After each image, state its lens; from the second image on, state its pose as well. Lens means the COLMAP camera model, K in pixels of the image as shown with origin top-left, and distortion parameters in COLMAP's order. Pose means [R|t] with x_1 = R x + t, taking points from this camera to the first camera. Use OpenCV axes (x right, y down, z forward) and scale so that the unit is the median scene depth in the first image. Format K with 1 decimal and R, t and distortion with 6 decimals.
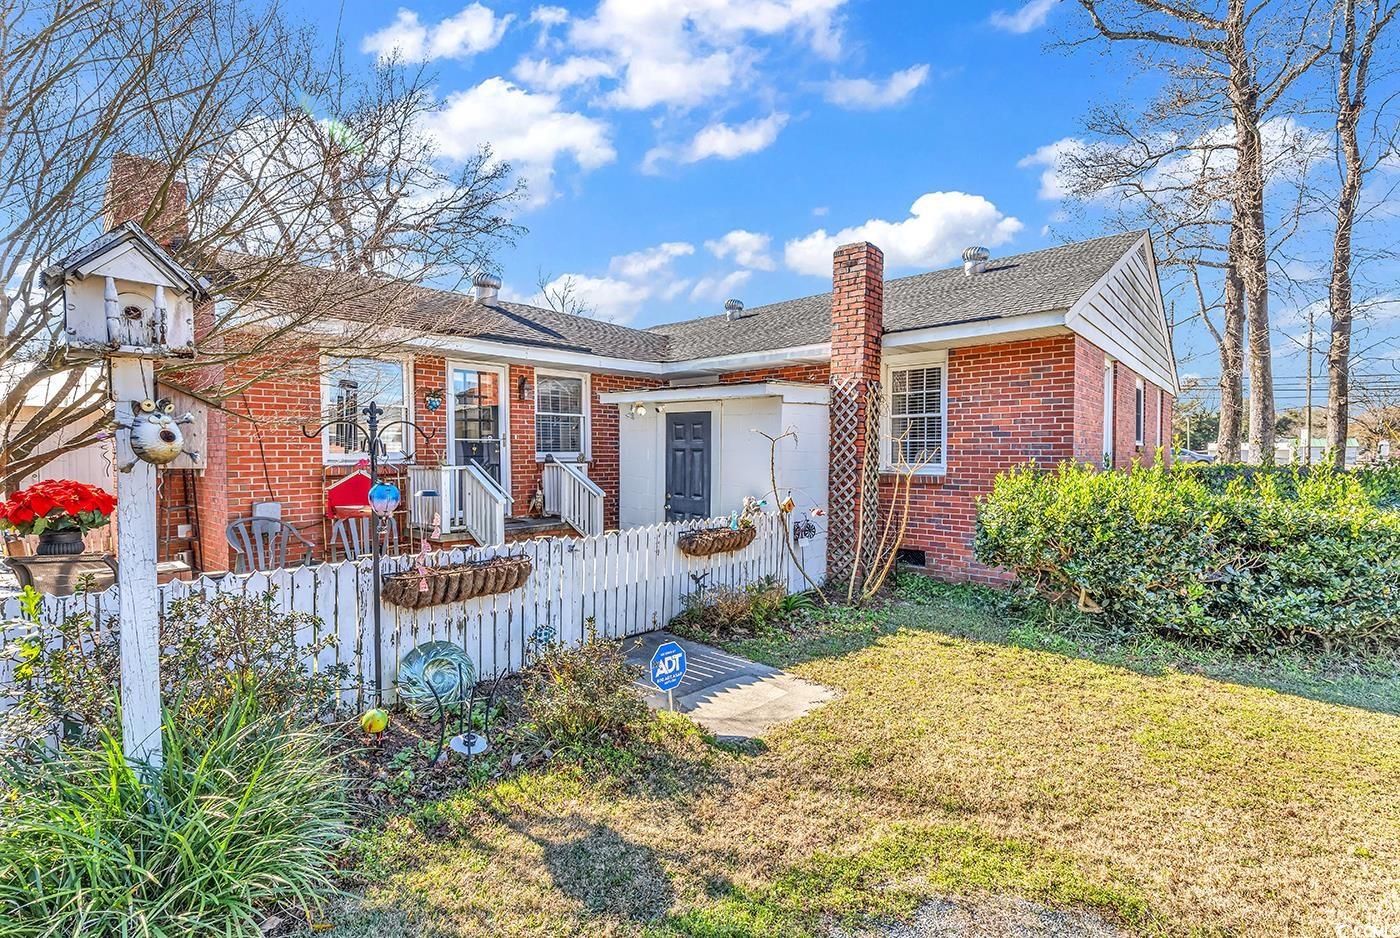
lens RADIAL K [[642.3, 0, 711.4], [0, 642.3, 469.6], [0, 0, 1]] dist [-0.000954, -0.000034]
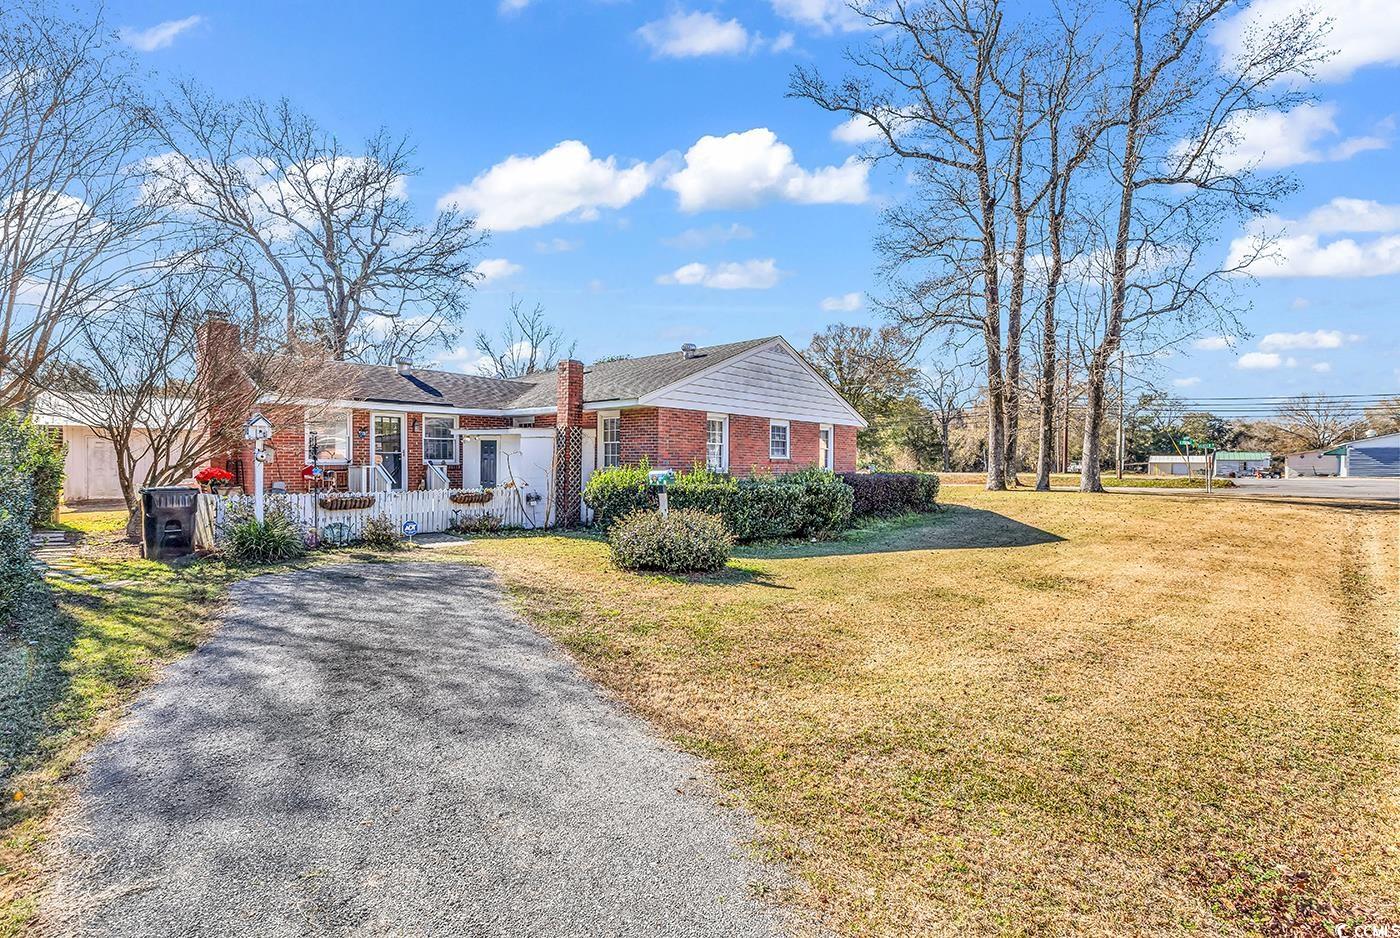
lens RADIAL K [[642.3, 0, 711.4], [0, 642.3, 469.6], [0, 0, 1]] dist [-0.000954, -0.000034]
pose [[0.999947, 0.008969, 0.005125, 0.574861], [-0.008908, 0.999890, -0.011820, 0.017942], [-0.005231, 0.011774, 0.999917, -0.891776]]
